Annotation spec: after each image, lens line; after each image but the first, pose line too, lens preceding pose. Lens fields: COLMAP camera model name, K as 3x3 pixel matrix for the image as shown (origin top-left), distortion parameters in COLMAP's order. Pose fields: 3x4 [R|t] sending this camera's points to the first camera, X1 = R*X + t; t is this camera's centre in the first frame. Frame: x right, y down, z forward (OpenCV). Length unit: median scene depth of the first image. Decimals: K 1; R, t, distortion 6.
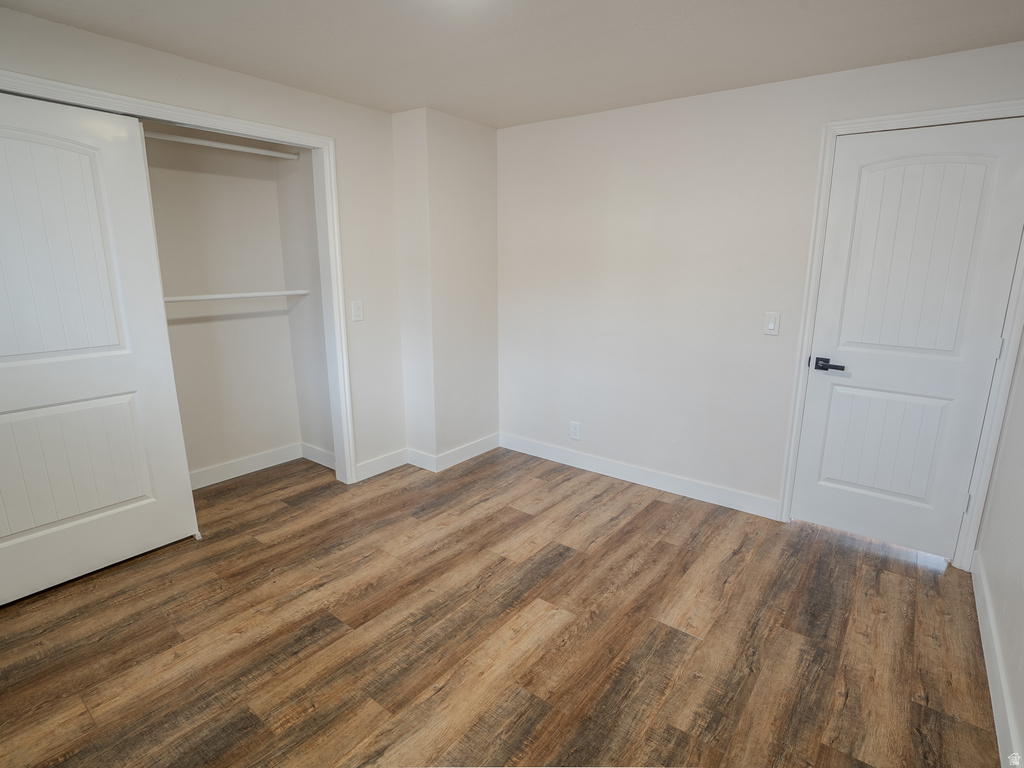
lens RADIAL K [[528.5, 0, 546.1], [0, 528.5, 375.7], [0, 0, 1]] dist [-0.065756, 0.021693]
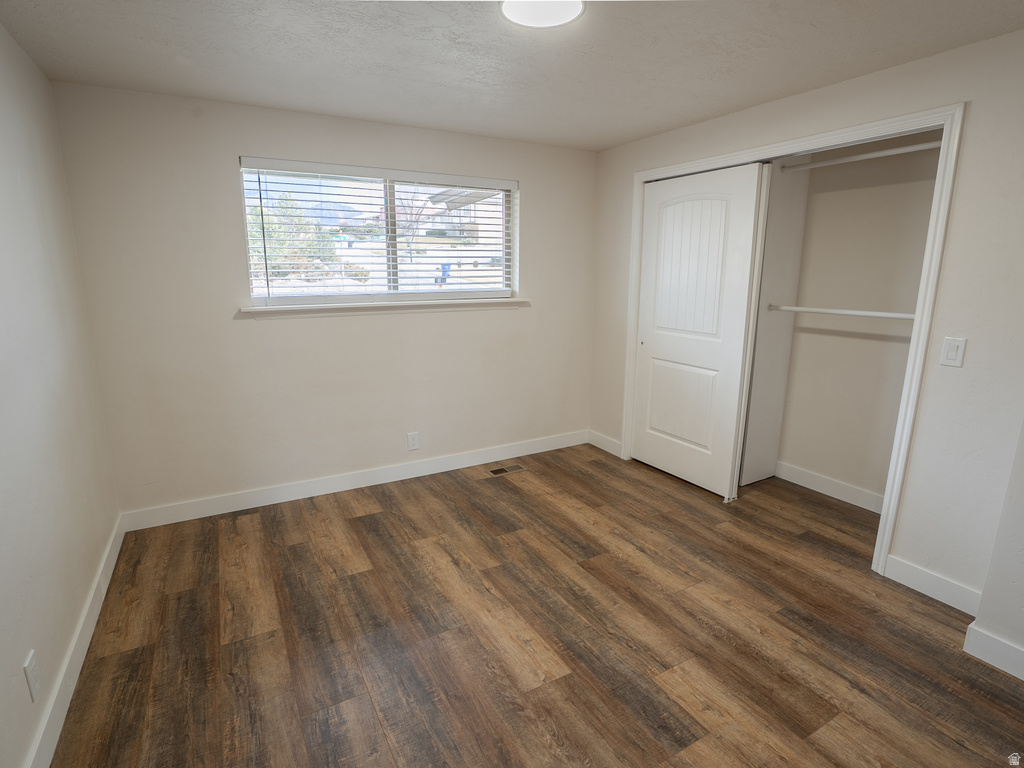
lens RADIAL K [[528.5, 0, 510.4], [0, 528.5, 384.8], [0, 0, 1]] dist [-0.065756, 0.021693]
pose [[-0.429901, 0.176992, -0.885358, 0.680301], [-0.195777, 0.938993, 0.282777, -0.224453], [0.881394, 0.294899, -0.369024, 1.079081]]
